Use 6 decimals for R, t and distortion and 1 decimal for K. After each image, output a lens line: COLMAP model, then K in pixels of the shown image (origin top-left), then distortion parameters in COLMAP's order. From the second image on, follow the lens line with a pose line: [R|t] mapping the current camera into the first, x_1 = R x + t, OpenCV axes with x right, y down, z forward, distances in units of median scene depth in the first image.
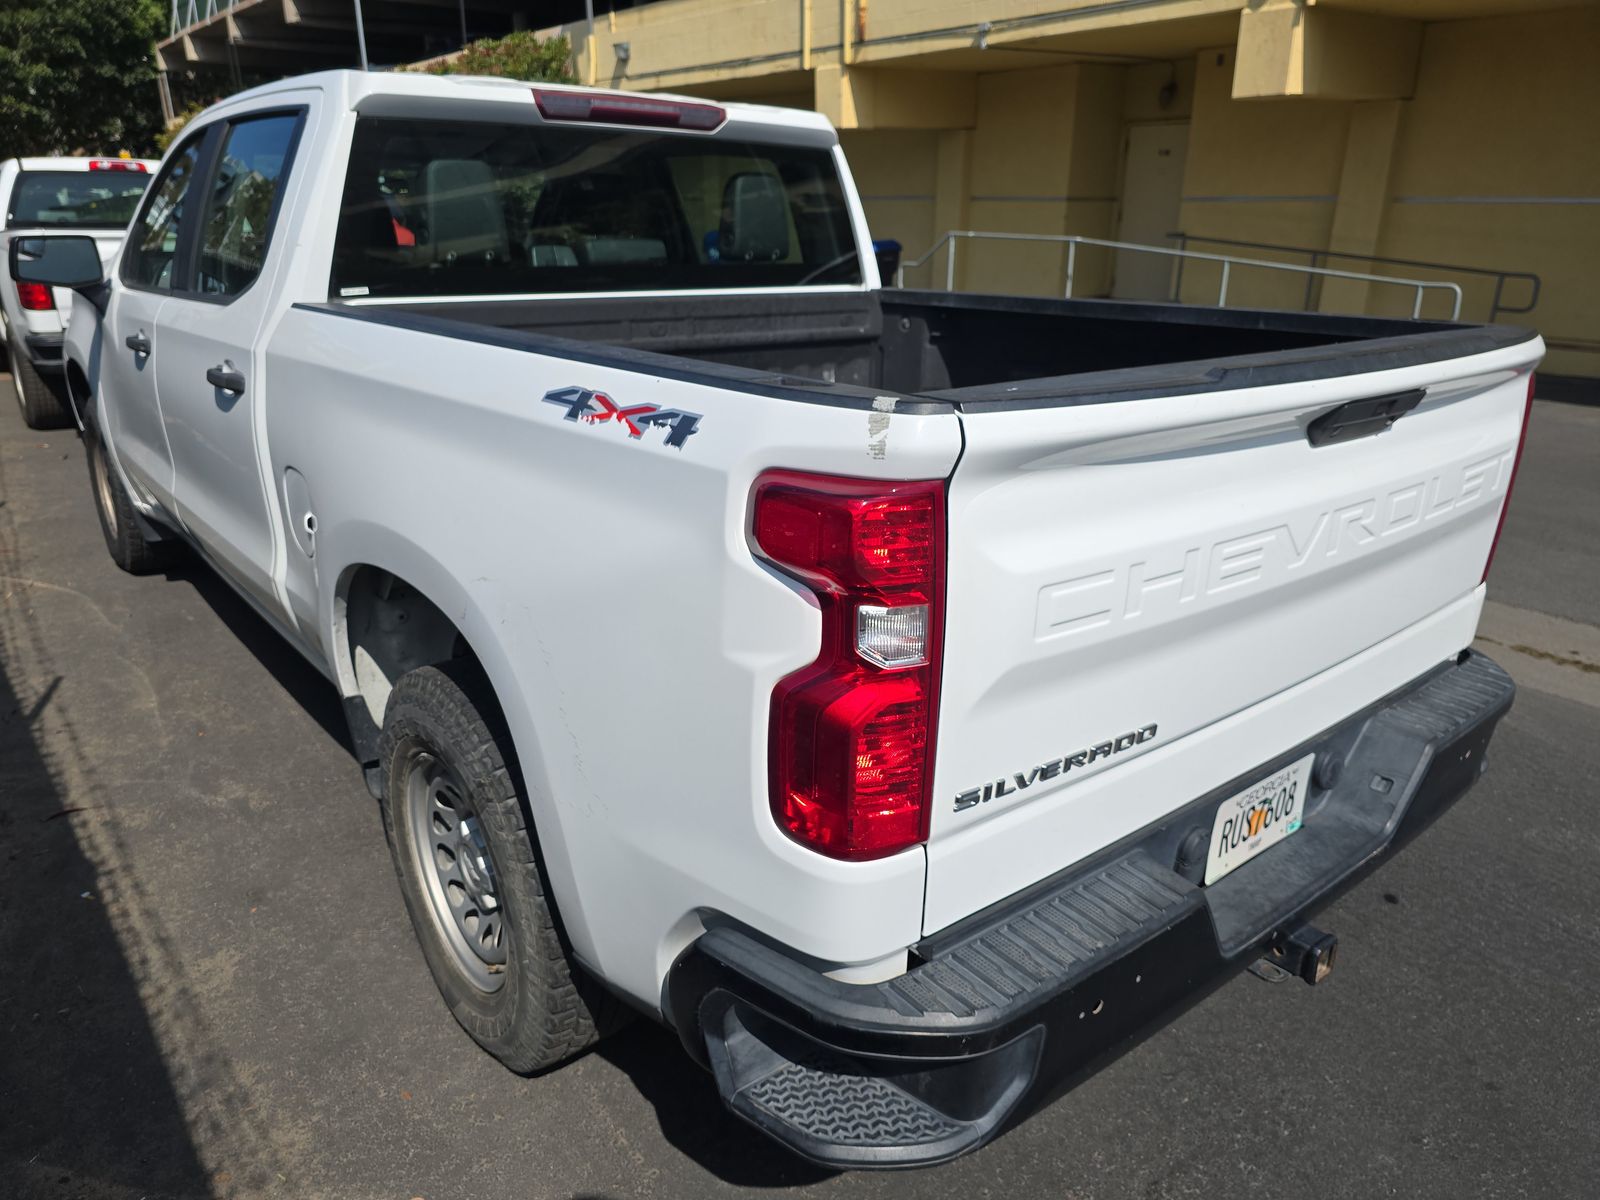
lens RADIAL K [[1099.7, 0, 800.0], [0, 1099.7, 600.0], [0, 0, 1]] dist [-0.002077, -0.003881]
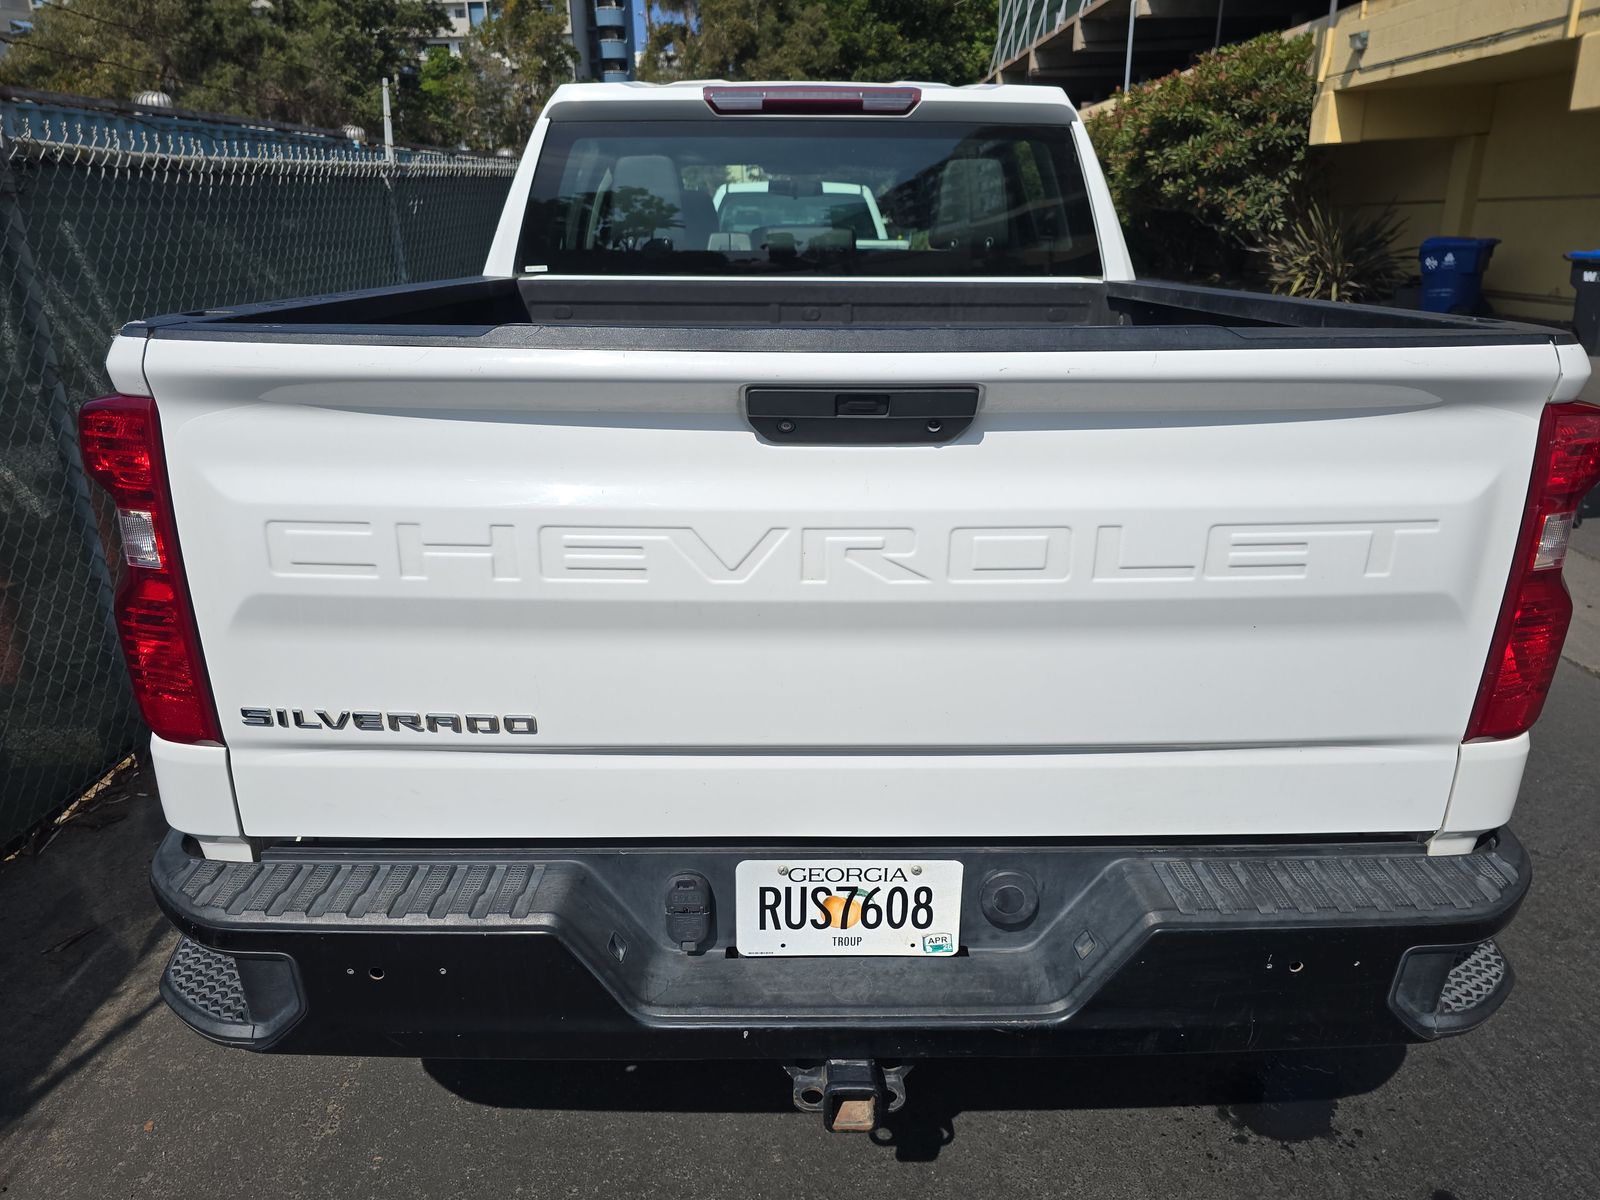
lens RADIAL K [[1074.5, 0, 798.8], [0, 1074.5, 604.9], [0, 0, 1]] dist [0.027116, -0.027368]
pose [[0.786098, 0.189077, -0.588473, 0.436837], [-0.191188, 0.979754, 0.059402, -0.032347], [0.587790, 0.065813, 0.806332, 0.173992]]
